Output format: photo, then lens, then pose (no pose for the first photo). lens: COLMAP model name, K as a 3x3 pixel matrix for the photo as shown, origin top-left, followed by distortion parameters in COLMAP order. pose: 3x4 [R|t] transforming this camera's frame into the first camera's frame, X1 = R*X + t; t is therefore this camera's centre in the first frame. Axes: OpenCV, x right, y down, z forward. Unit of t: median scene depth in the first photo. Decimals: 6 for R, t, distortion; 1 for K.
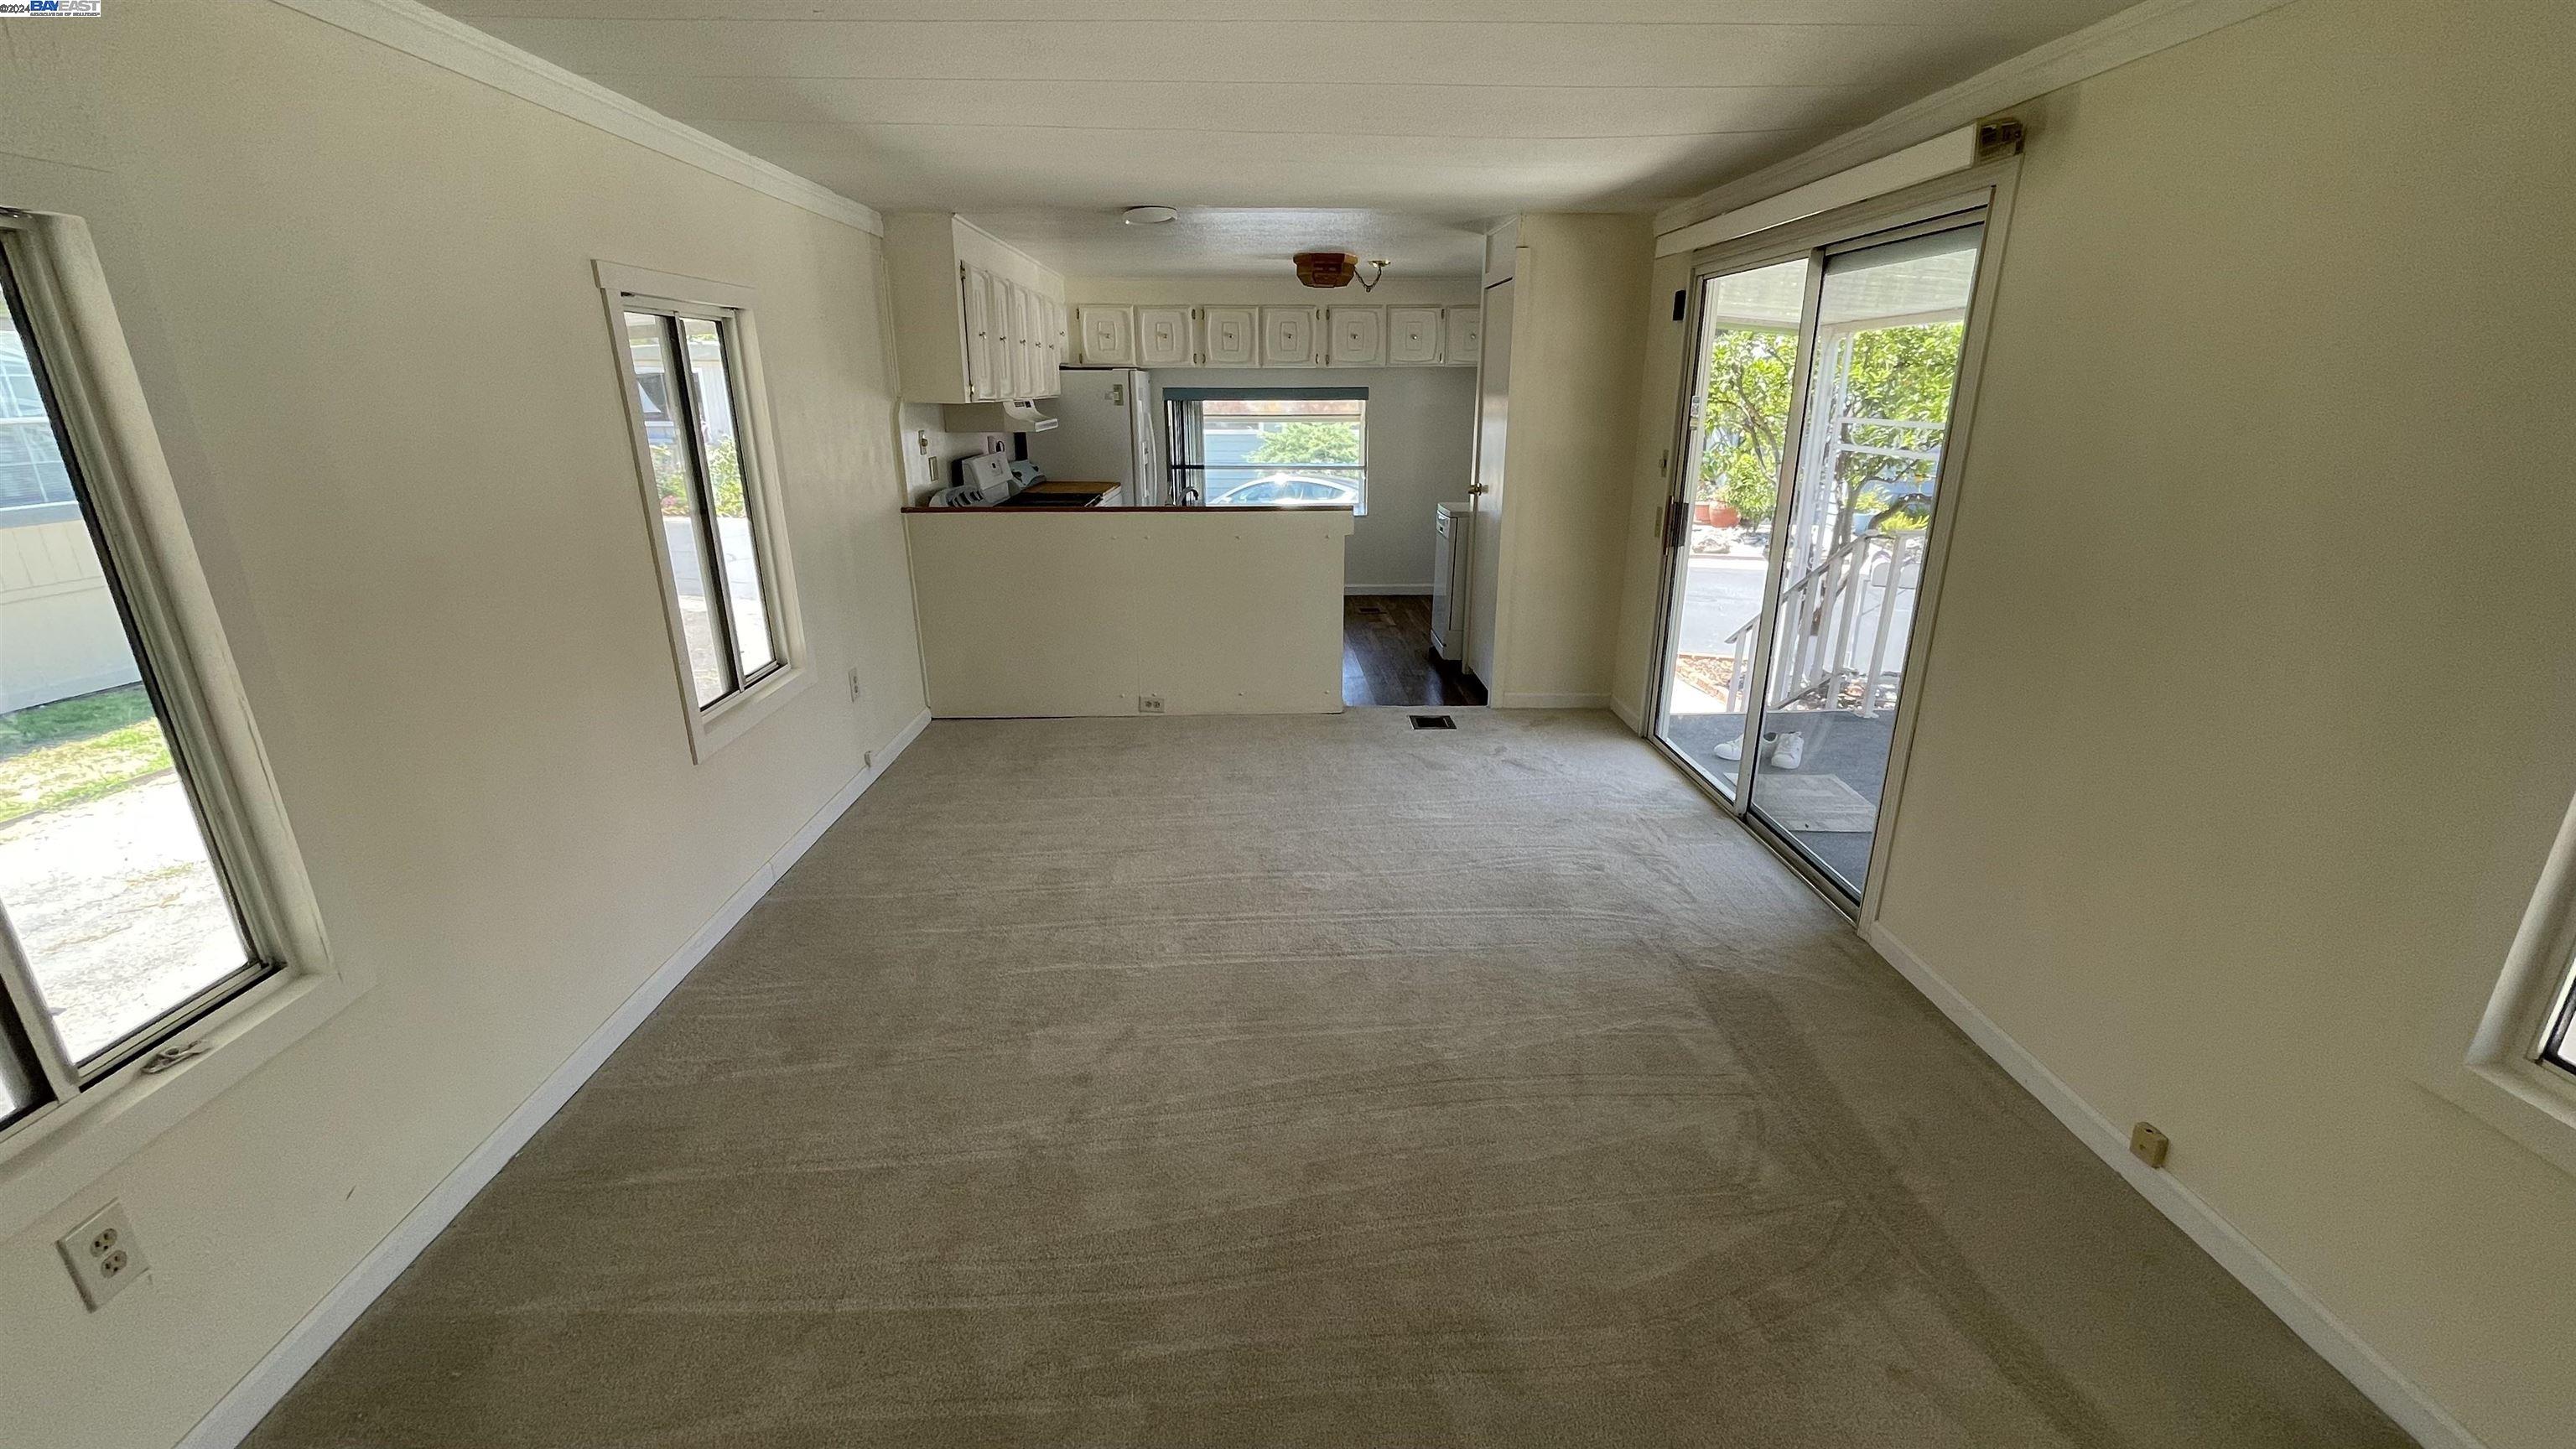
lens RADIAL K [[1046.0, 0, 1293.7], [0, 1046.0, 729.3], [0, 0, 1]] dist [0.015220, -0.014116]
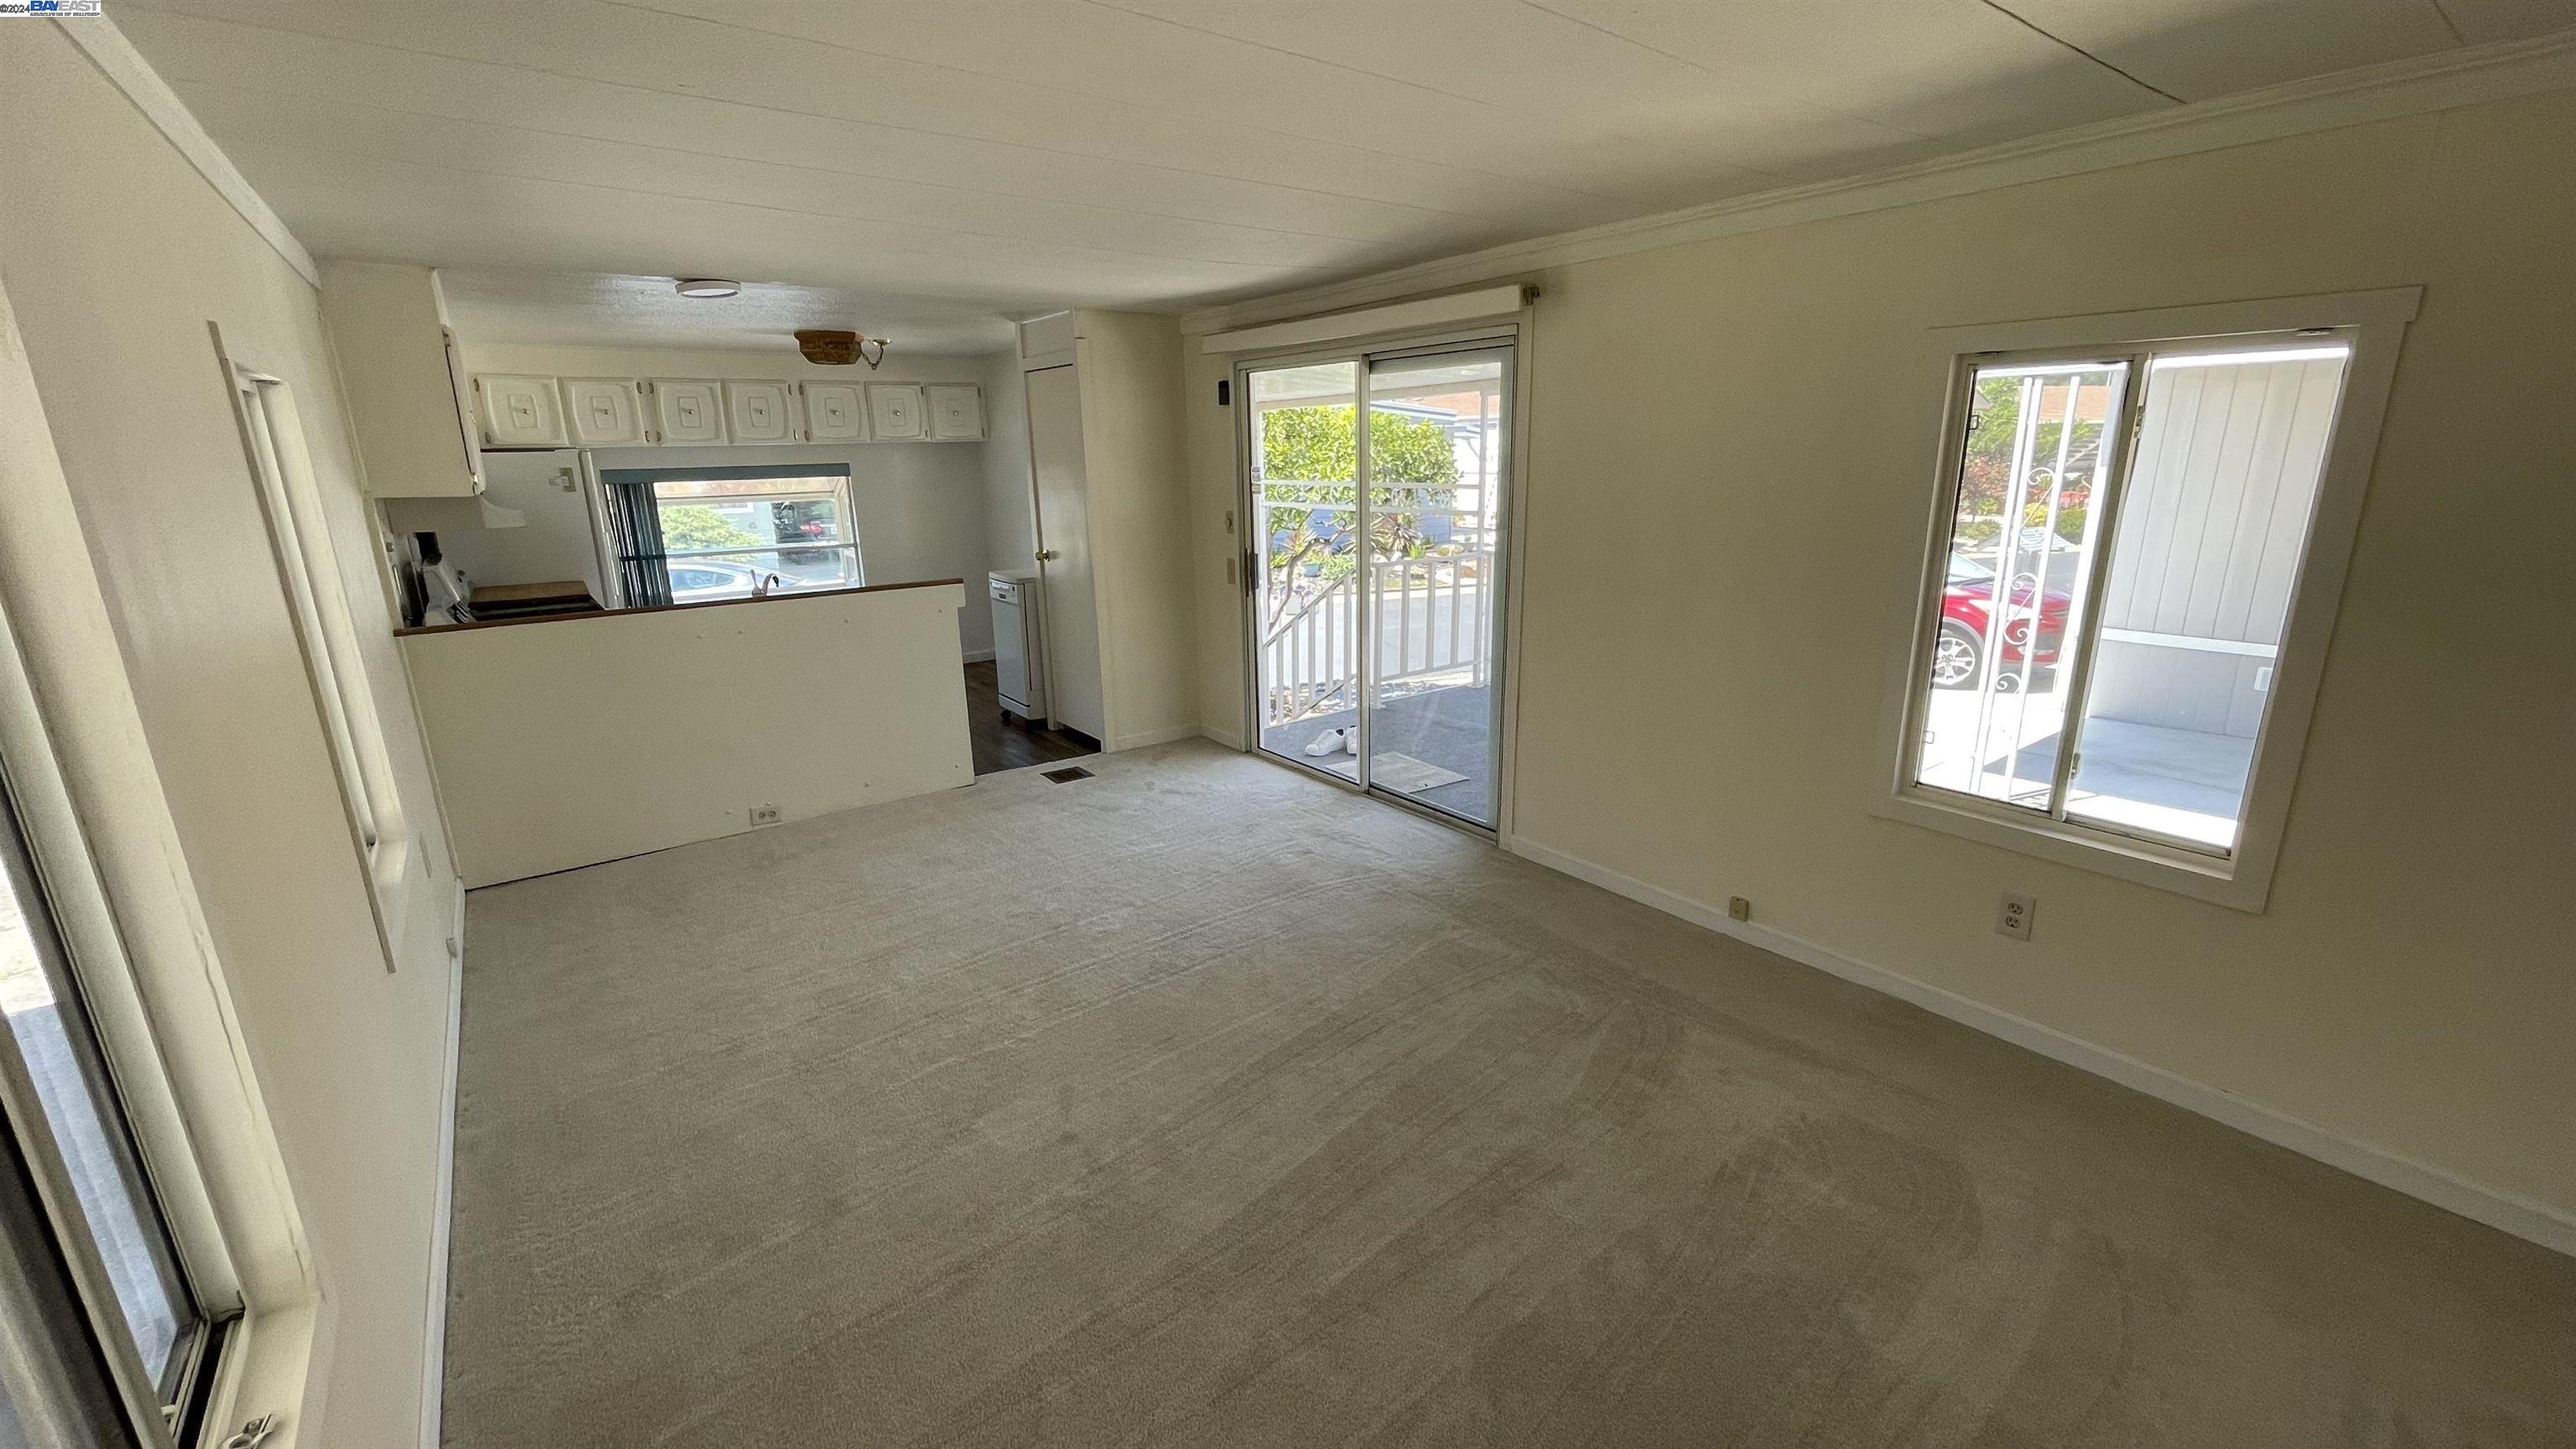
lens RADIAL K [[1046.0, 0, 1293.7], [0, 1046.0, 729.3], [0, 0, 1]] dist [0.015220, -0.014116]
pose [[0.816498, -0.164319, 0.553472, -0.269905], [0.198454, 0.980109, -0.001784, -0.004802], [-0.542169, 0.111295, 0.832866, -0.004196]]
